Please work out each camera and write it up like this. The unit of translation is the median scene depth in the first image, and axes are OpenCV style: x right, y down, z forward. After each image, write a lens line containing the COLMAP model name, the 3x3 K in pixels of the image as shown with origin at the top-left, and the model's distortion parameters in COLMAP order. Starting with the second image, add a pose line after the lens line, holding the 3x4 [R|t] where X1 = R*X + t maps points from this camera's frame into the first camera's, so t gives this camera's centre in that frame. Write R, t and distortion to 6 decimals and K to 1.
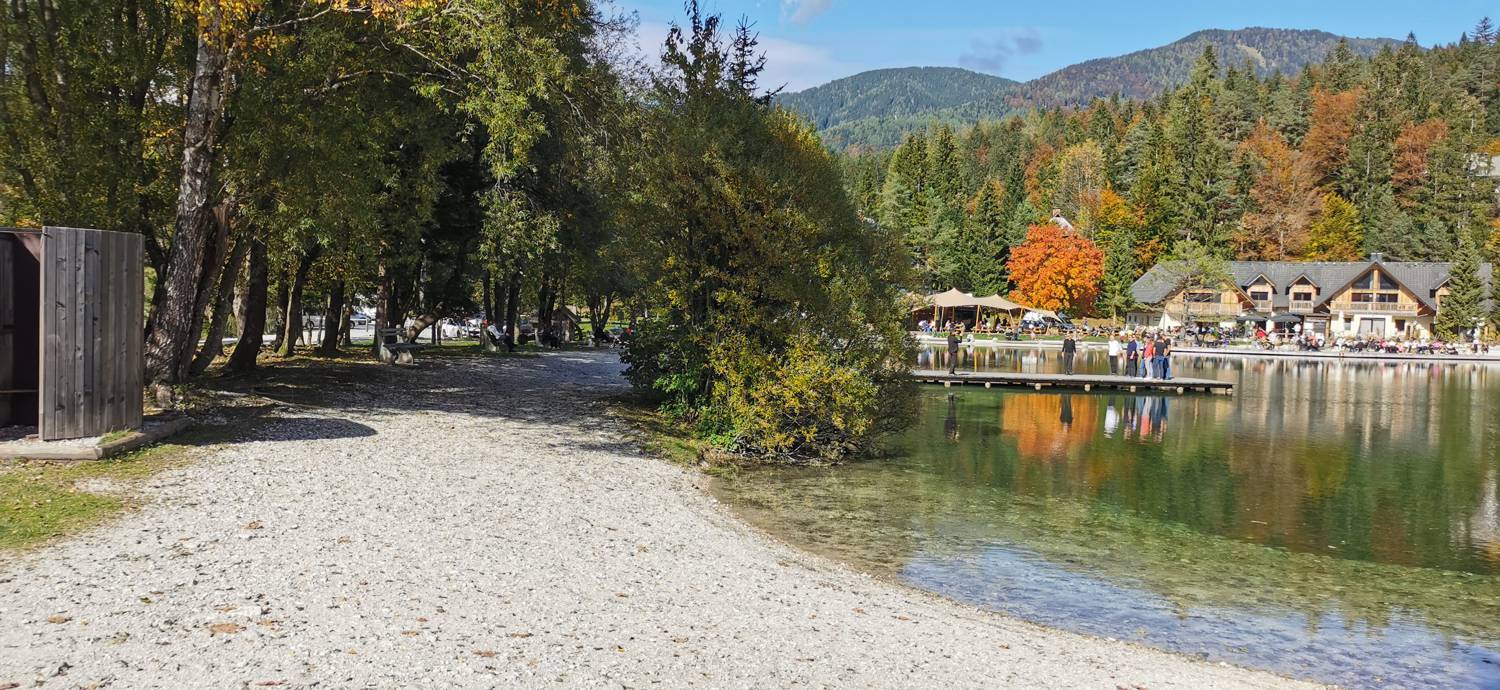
lens RADIAL K [[1152.4, 0, 752.5], [0, 1152.4, 350.0], [0, 0, 1]] dist [0.062244, -0.064357]
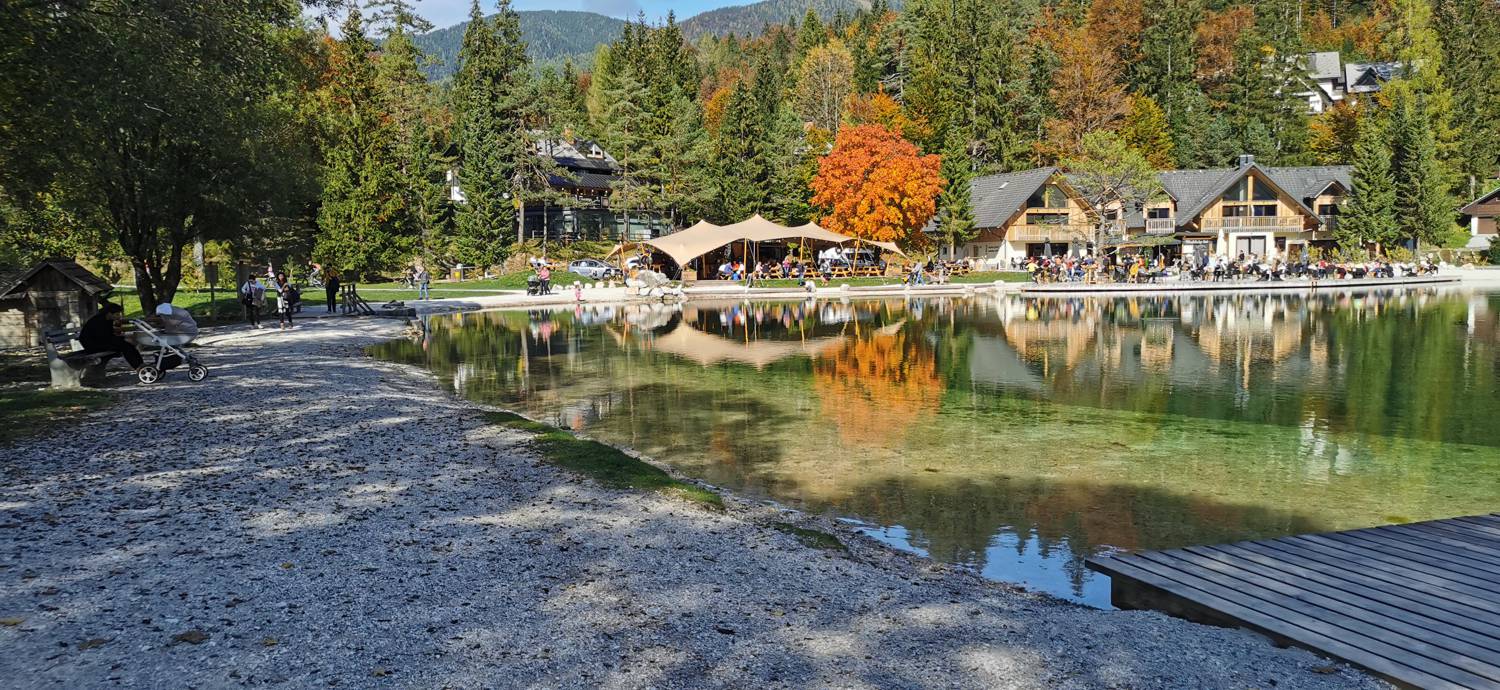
lens RADIAL K [[1152.4, 0, 752.5], [0, 1152.4, 350.0], [0, 0, 1]] dist [0.062244, -0.064357]
pose [[0.953938, -0.064611, 0.292963, -0.031706], [0.051818, 0.997342, 0.051229, -0.008176], [-0.295494, -0.033689, 0.954750, 0.332291]]
